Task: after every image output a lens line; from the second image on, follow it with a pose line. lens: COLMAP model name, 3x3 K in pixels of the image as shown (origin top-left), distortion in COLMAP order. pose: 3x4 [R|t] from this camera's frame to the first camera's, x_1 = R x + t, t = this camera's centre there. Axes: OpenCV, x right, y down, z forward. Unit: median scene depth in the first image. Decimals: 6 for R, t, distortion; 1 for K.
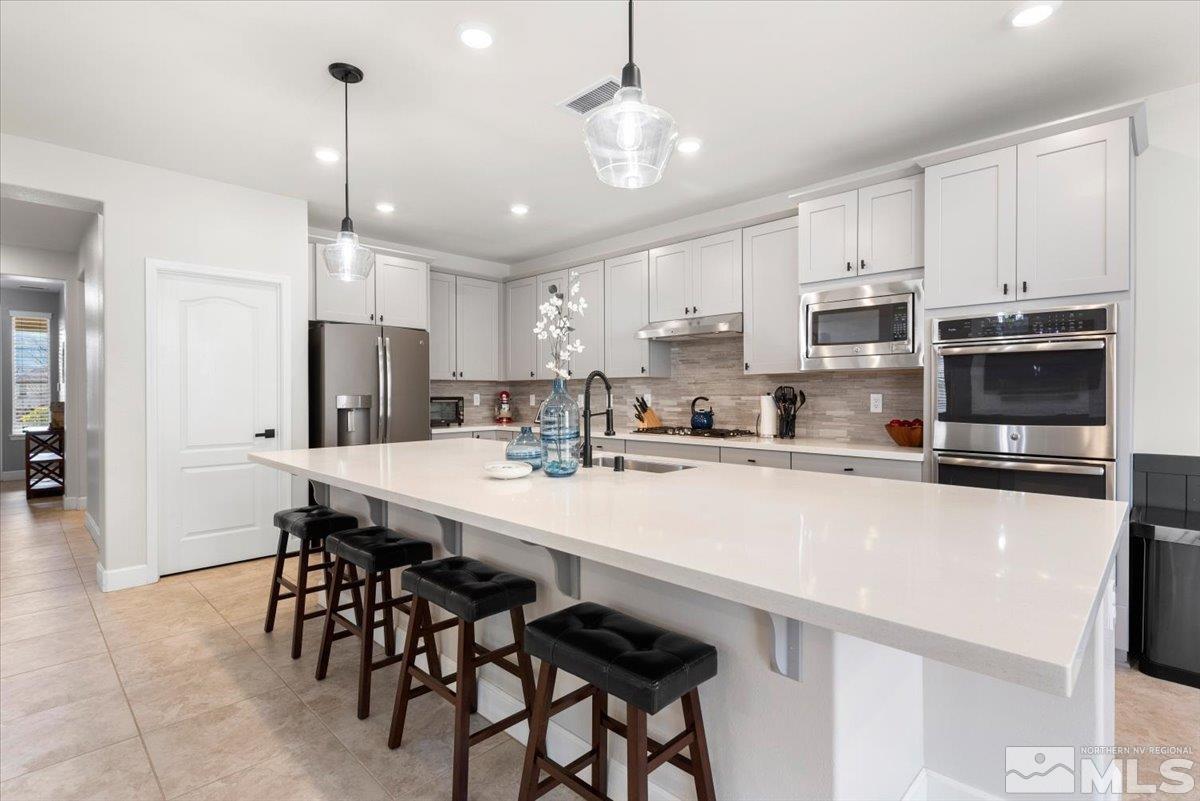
lens RADIAL K [[568.5, 0, 604.4], [0, 568.5, 399.7], [0, 0, 1]] dist [0.001860, 0.000088]
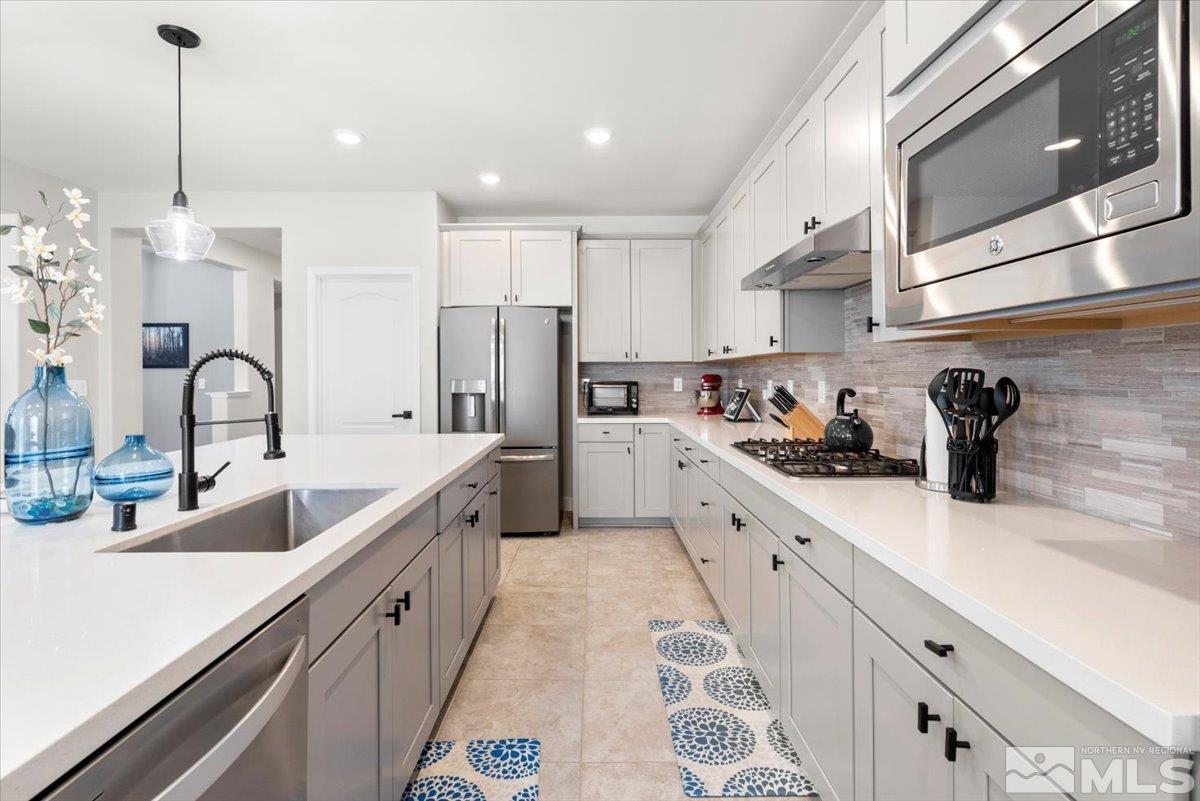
lens RADIAL K [[551.5, 0, 592.8], [0, 551.5, 373.1], [0, 0, 1]] dist [0.004336, 0.000058]
pose [[0.698889, 0.000284, -0.715230, 0.412213], [-0.008594, 0.999931, -0.008001, -0.014668], [0.715179, 0.011738, 0.698843, 0.536897]]
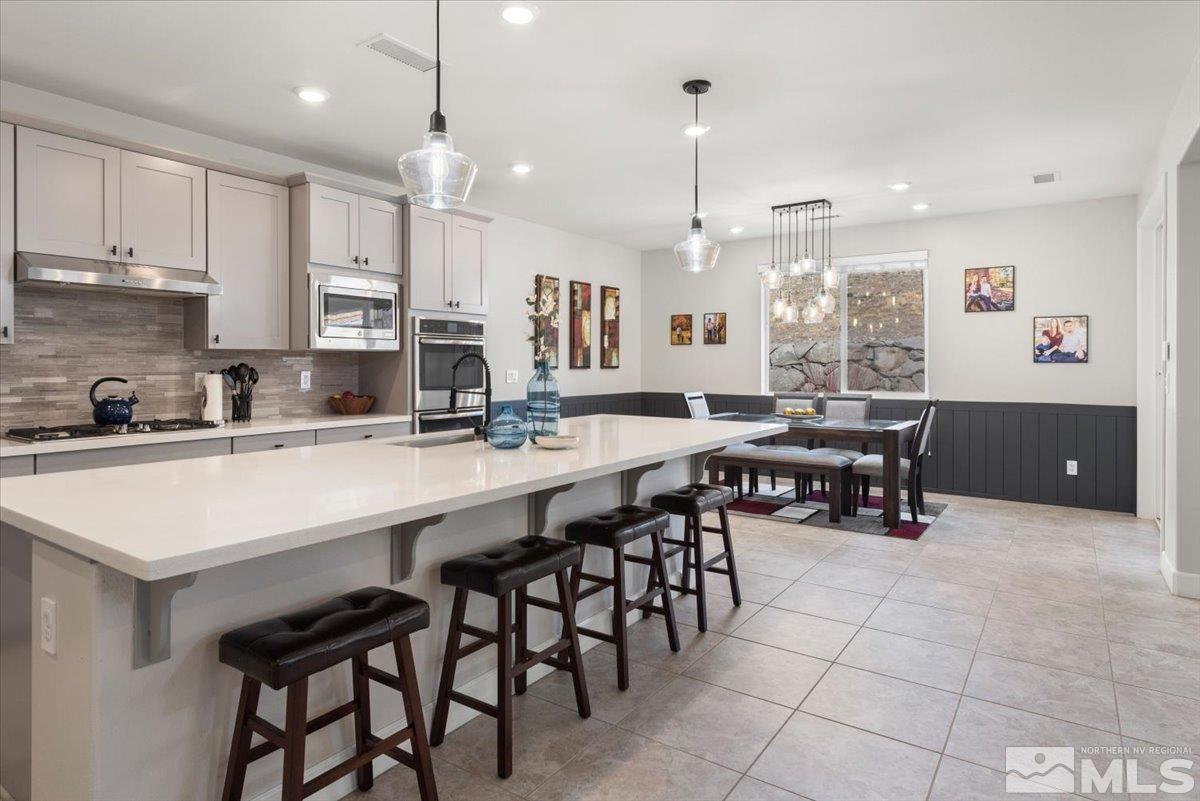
lens RADIAL K [[675.8, 0, 609.2], [0, 675.8, 365.3], [0, 0, 1]] dist [0.012552, -0.004748]
pose [[-0.174817, 0.001124, 0.984600, -0.825962], [0.012517, 0.999921, 0.001081, -0.014644], [-0.984521, 0.012513, -0.174818, 0.616121]]
